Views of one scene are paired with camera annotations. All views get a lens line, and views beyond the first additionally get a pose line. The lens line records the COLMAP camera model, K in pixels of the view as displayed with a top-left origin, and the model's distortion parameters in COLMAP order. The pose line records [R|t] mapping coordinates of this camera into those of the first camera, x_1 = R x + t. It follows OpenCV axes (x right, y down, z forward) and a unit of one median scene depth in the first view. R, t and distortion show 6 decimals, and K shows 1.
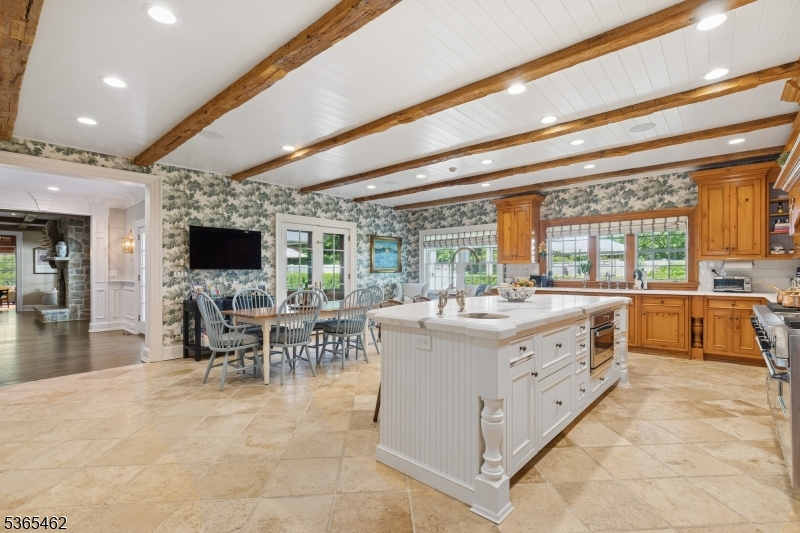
lens RADIAL K [[390.8, 0, 400.3], [0, 390.8, 273.5], [0, 0, 1]] dist [-0.002822, -0.000149]
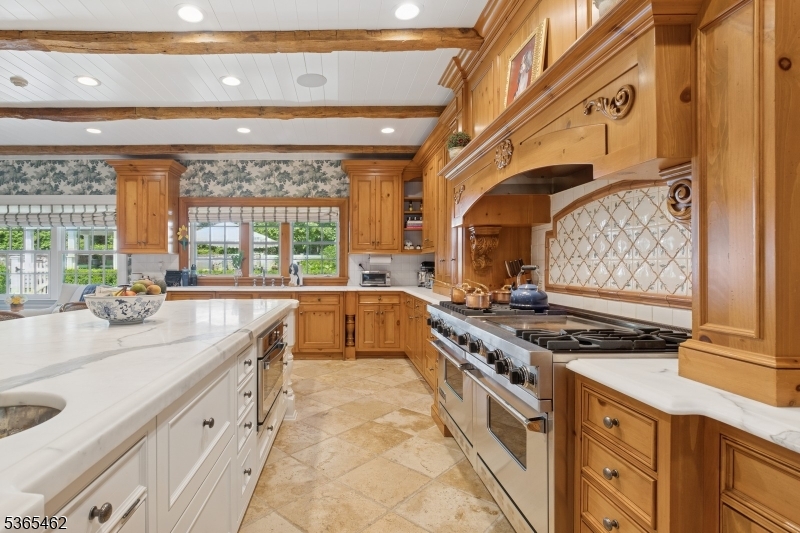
lens RADIAL K [[415.5, 0, 356.9], [0, 415.5, 267.8], [0, 0, 1]] dist [-0.001903, -0.000619]
pose [[0.738976, -0.001341, 0.673731, 0.089003], [-0.000107, 0.999998, 0.002108, -0.002239], [-0.673732, -0.001630, 0.738974, 0.225494]]
